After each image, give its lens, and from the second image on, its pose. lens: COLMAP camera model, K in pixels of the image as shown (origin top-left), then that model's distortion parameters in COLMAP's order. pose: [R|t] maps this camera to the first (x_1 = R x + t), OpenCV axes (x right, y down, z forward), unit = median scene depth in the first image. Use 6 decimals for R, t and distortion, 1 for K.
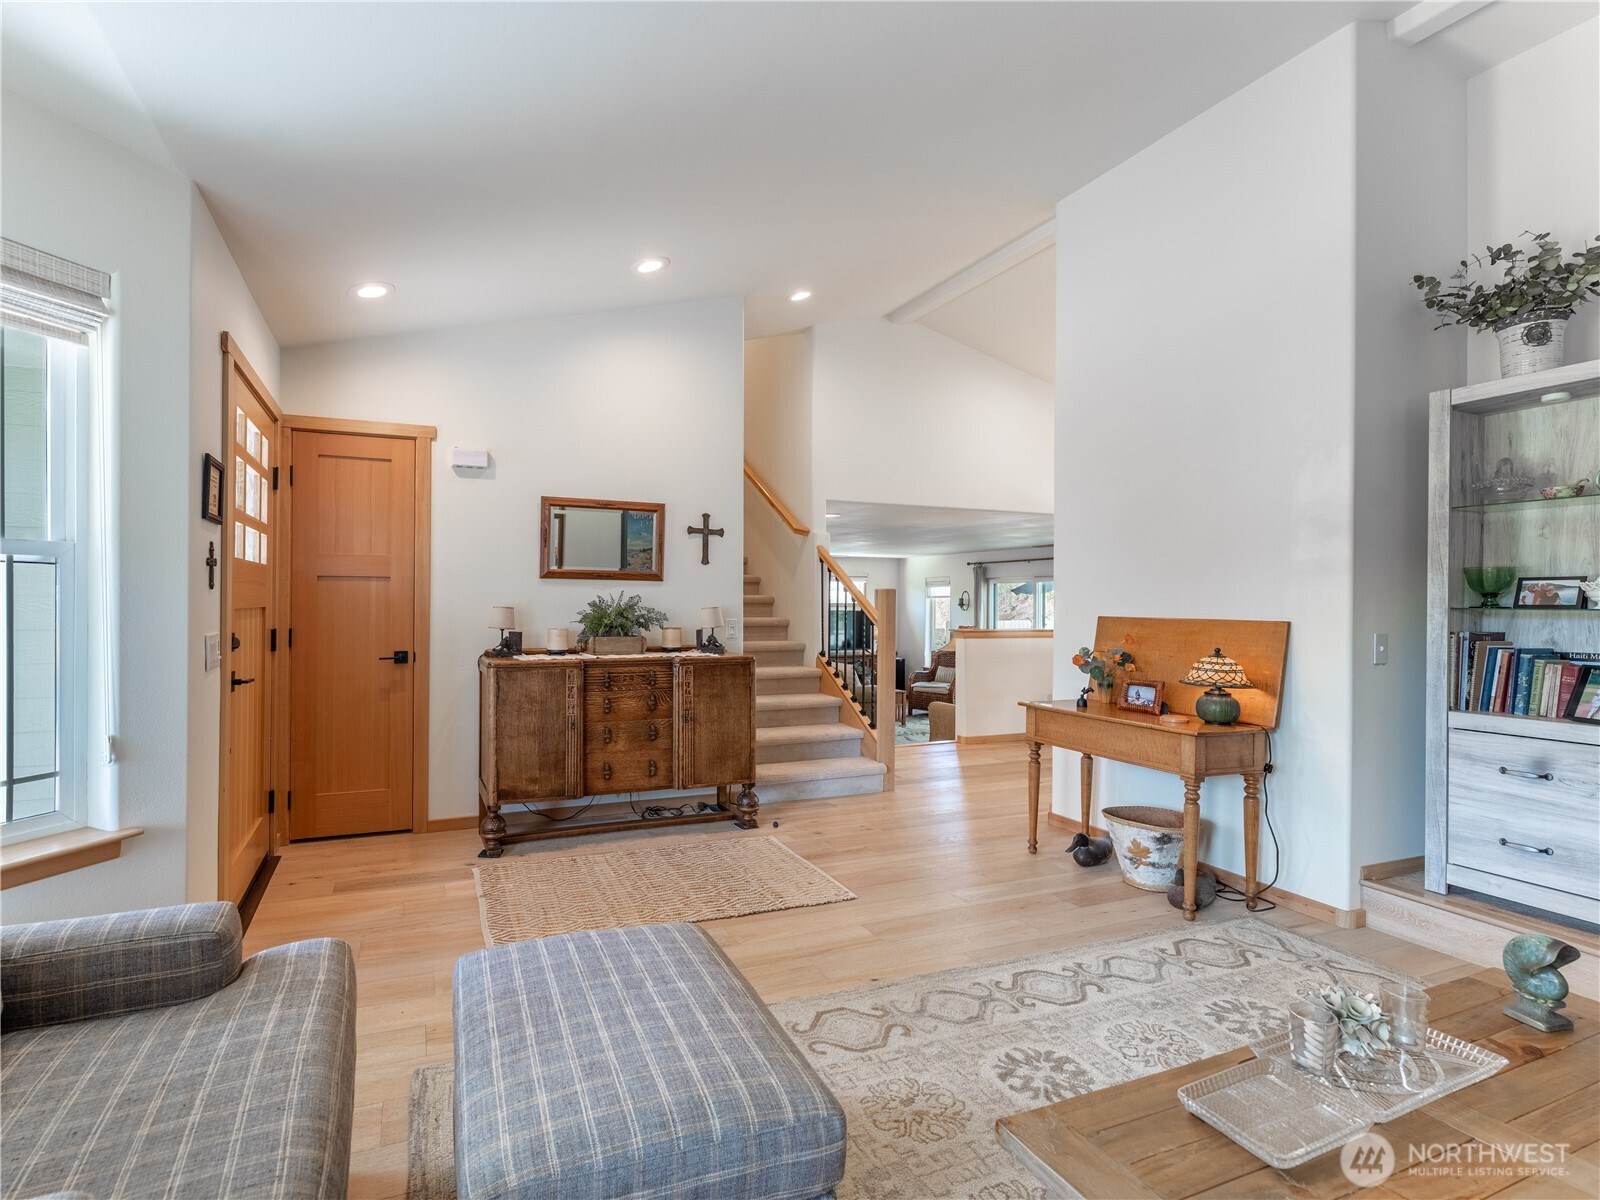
lens RADIAL K [[719.5, 0, 800.5], [0, 719.5, 606.3], [0, 0, 1]] dist [-0.000755, 0.000023]
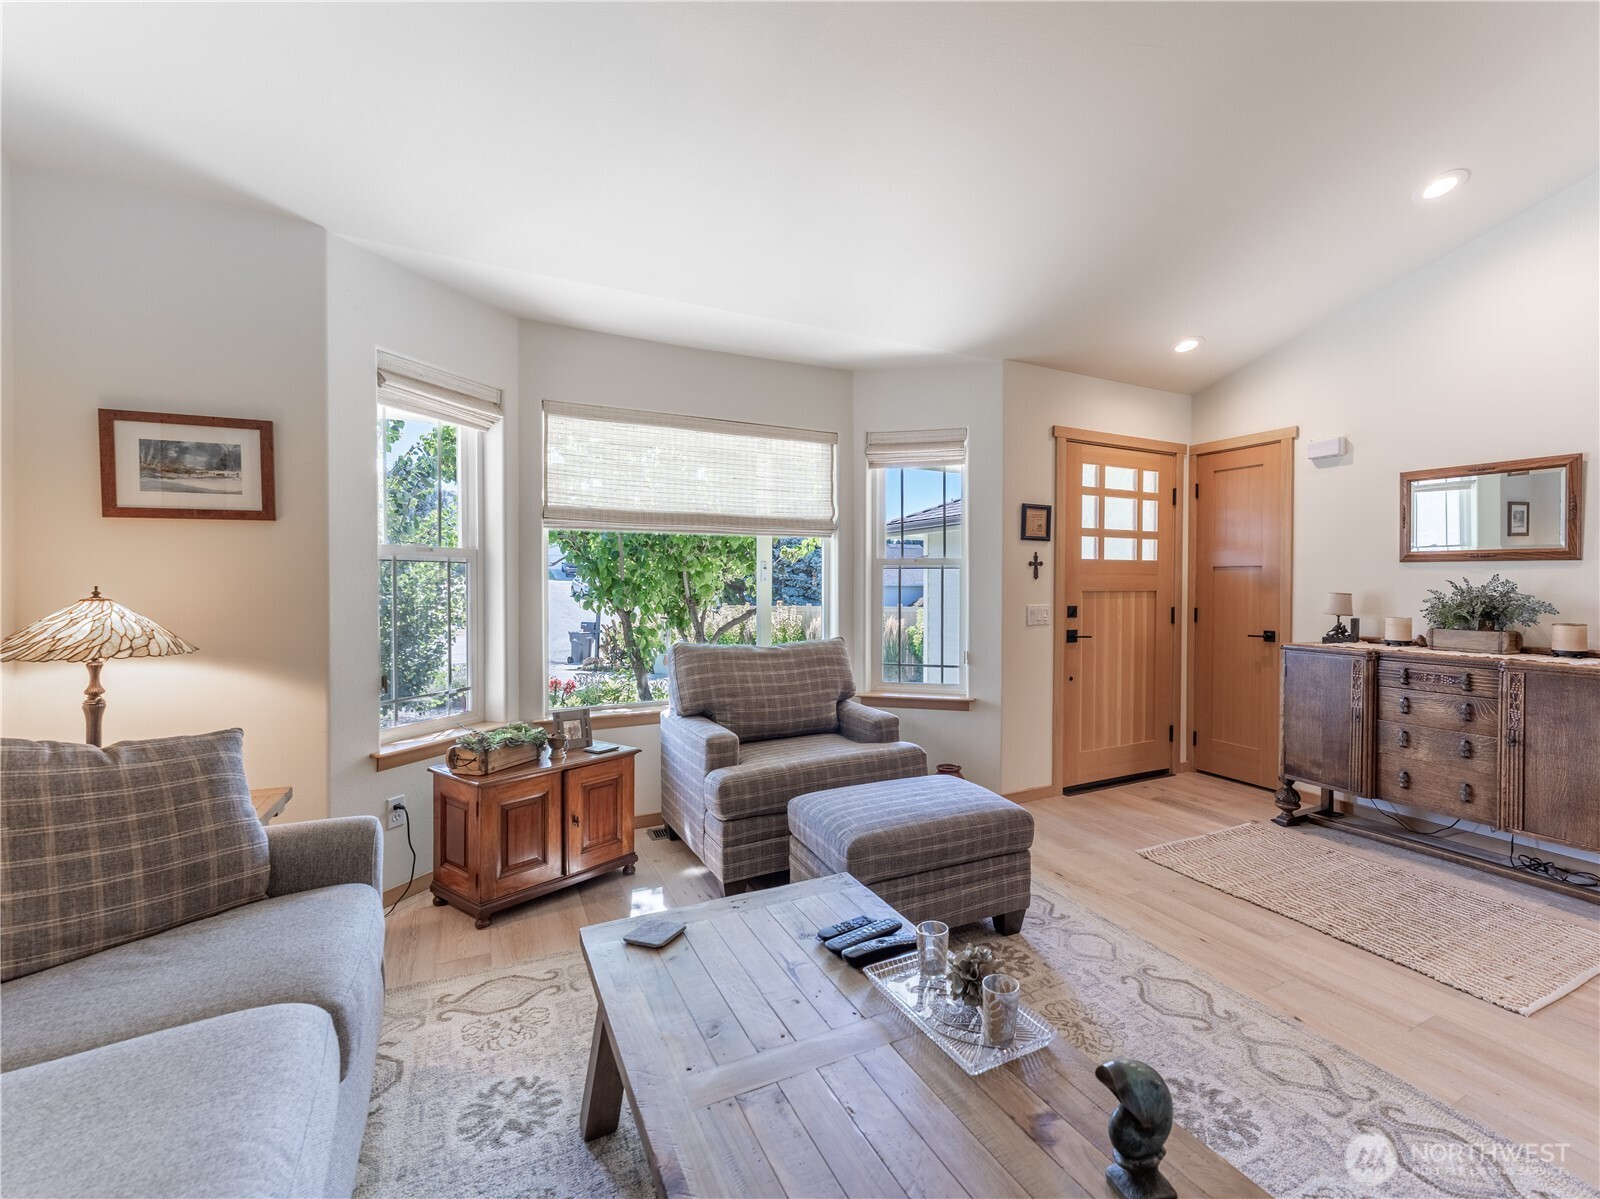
lens RADIAL K [[685.8, 0, 801.4], [0, 685.8, 589.6], [0, 0, 1]] dist [-0.000489, 0.000202]
pose [[0.085037, 0.004278, -0.996369, 0.505631], [-0.009522, 0.999949, 0.003480, 0.000291], [0.996332, 0.009192, 0.085074, 0.186544]]
